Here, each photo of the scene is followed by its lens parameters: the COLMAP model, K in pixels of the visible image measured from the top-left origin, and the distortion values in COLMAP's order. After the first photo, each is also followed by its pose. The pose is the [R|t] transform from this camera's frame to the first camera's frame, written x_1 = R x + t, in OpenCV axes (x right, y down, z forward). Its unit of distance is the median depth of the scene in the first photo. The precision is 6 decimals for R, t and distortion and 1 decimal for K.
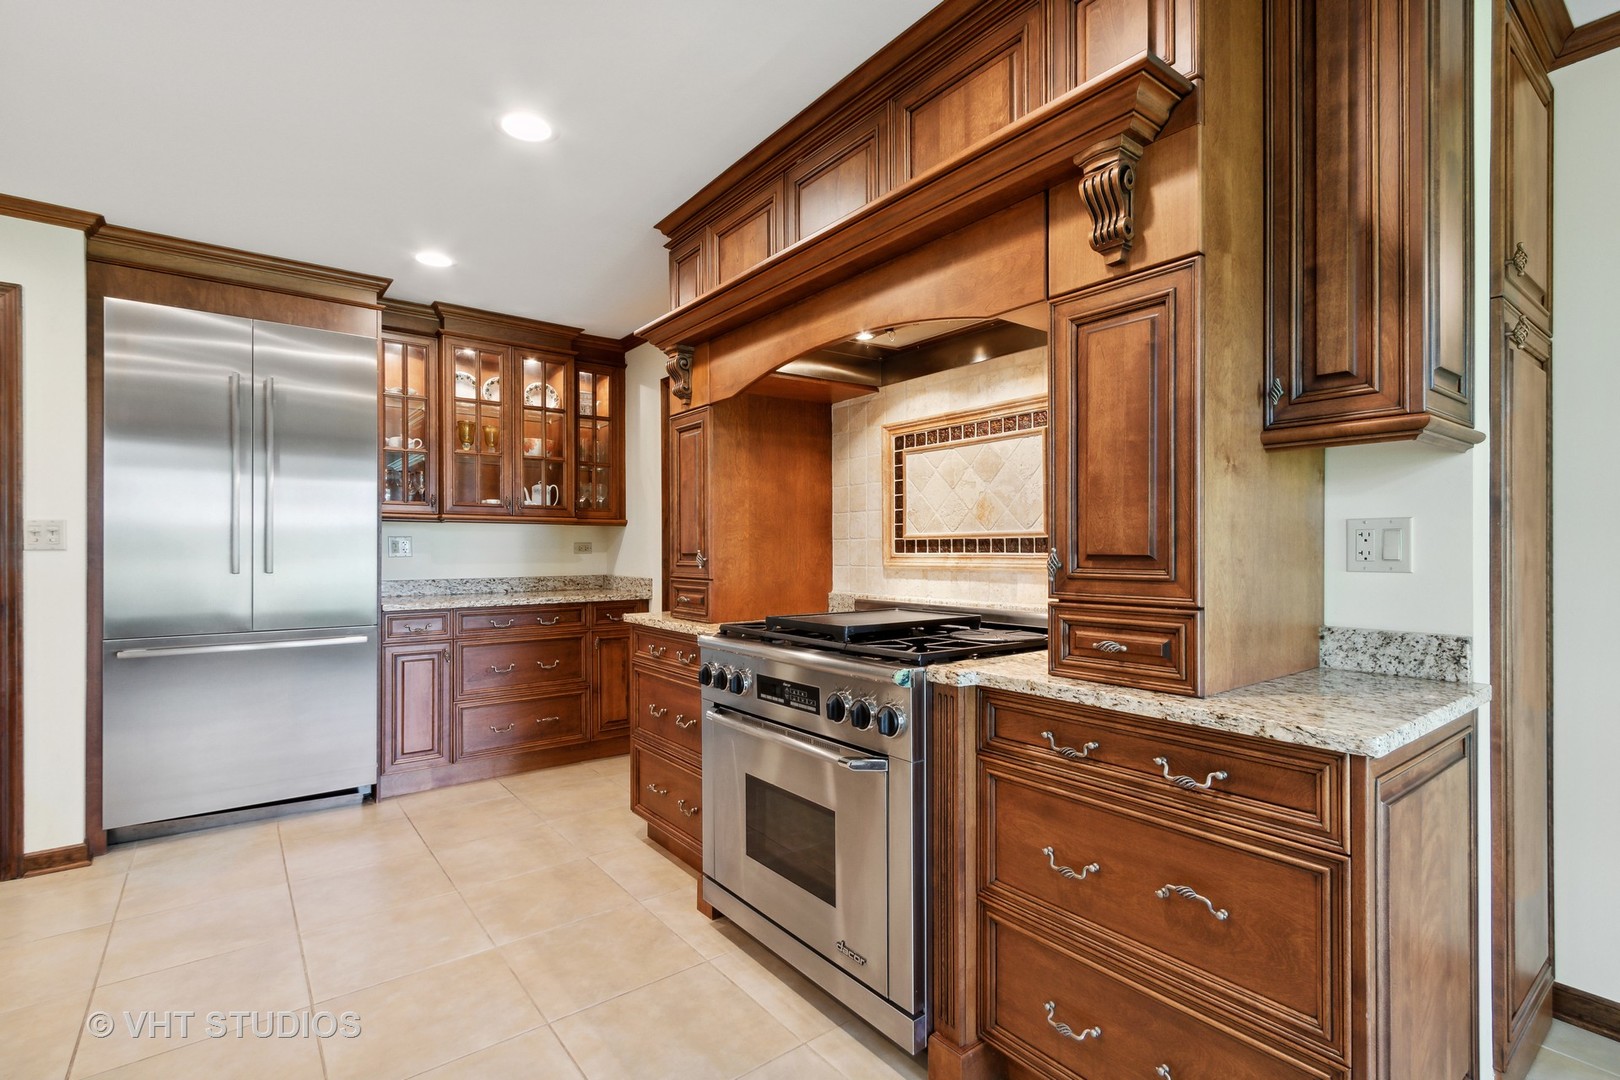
lens RADIAL K [[745.7, 0, 816.6], [0, 745.7, 552.8], [0, 0, 1]] dist [0.002696, 0.000305]
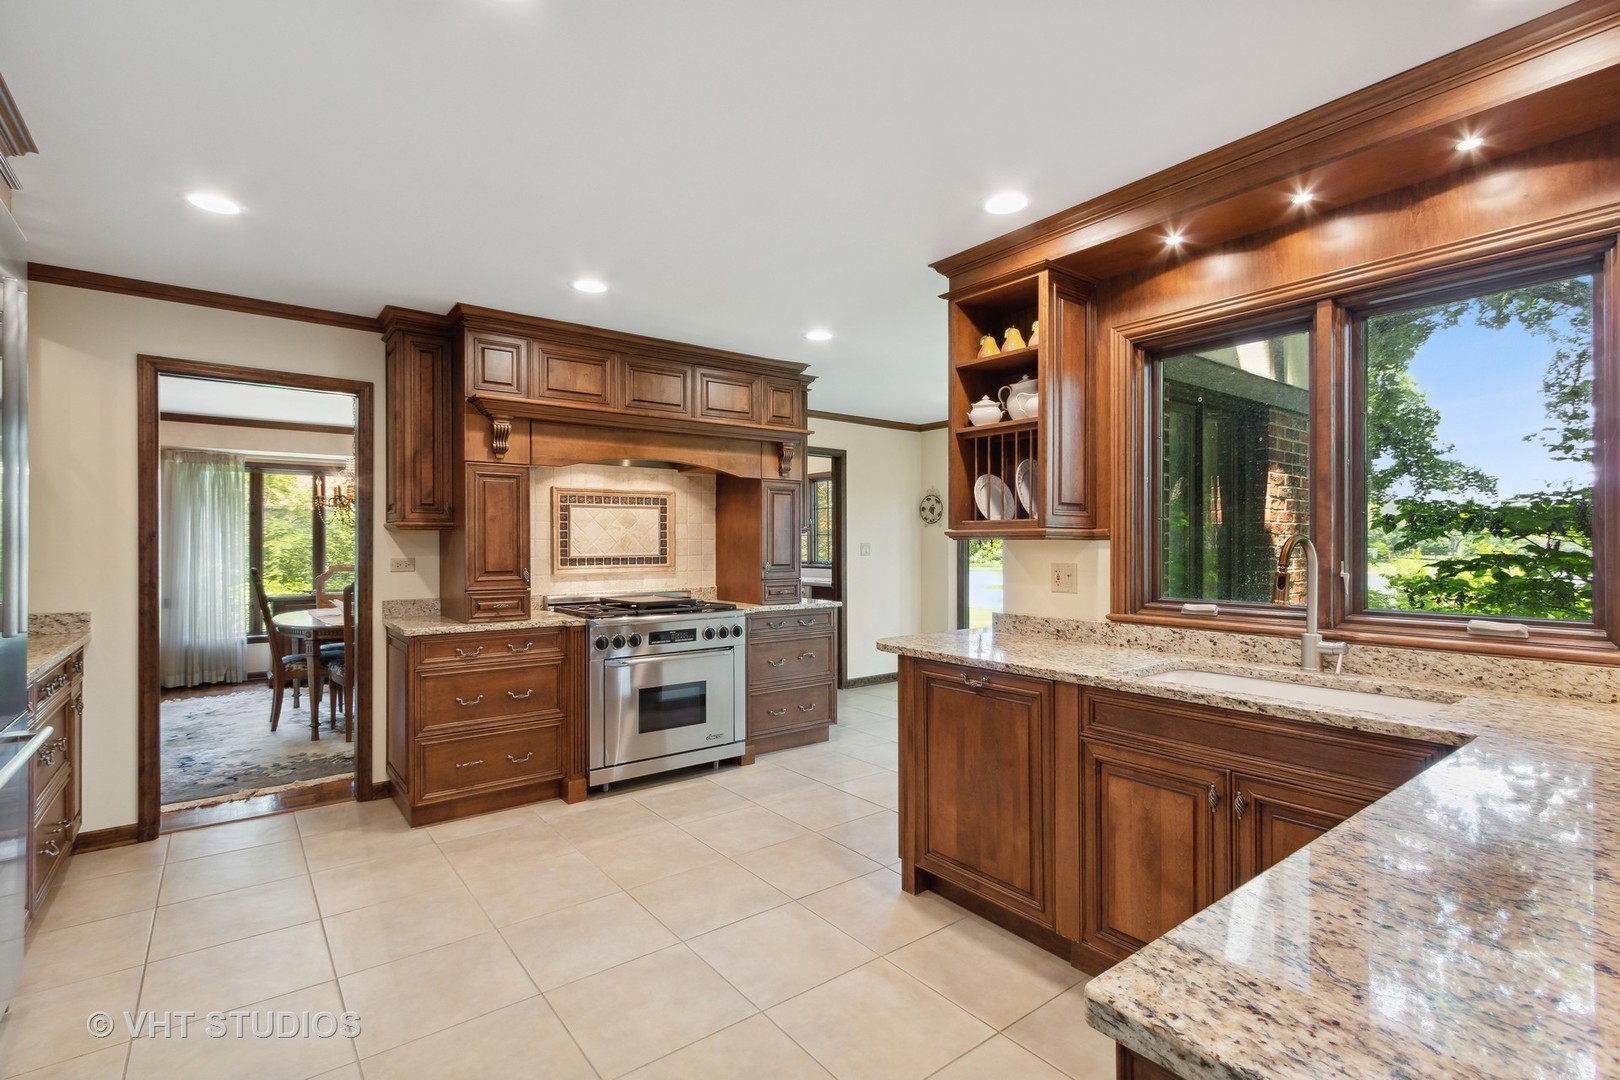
lens RADIAL K [[745.7, 0, 807.1], [0, 745.7, 541.1], [0, 0, 1]] dist [0.002696, 0.000305]
pose [[0.006544, 0.009231, 0.999936, -1.725733], [0.006700, 0.999935, -0.009274, -0.040855], [-0.999956, 0.006760, 0.006482, 0.518369]]
